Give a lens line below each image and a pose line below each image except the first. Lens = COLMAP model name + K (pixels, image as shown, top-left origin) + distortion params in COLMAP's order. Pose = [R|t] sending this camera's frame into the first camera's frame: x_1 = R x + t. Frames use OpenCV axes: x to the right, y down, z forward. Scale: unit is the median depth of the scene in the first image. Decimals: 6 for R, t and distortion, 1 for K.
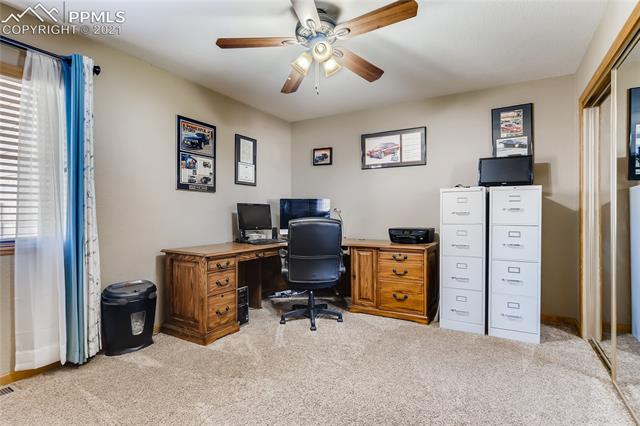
lens RADIAL K [[322.9, 0, 317.8], [0, 322.9, 214.3], [0, 0, 1]] dist [-0.003973, 0.000104]
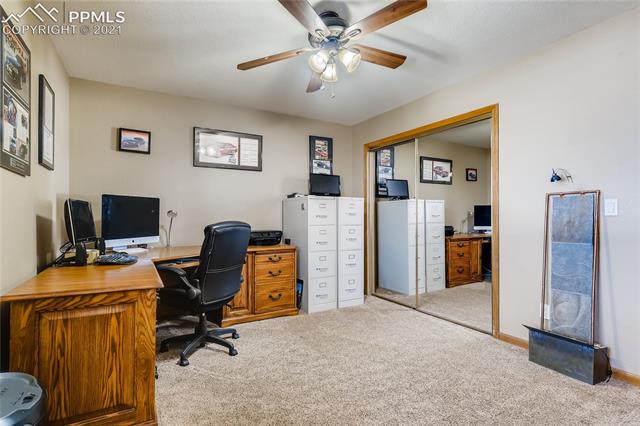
lens RADIAL K [[322.9, 0, 317.8], [0, 322.9, 214.3], [0, 0, 1]] dist [-0.003973, 0.000104]
pose [[0.492920, 0.007606, 0.870042, -0.580801], [0.002511, 0.999945, -0.010165, 0.000957], [-0.870071, 0.007196, 0.492873, 0.355196]]
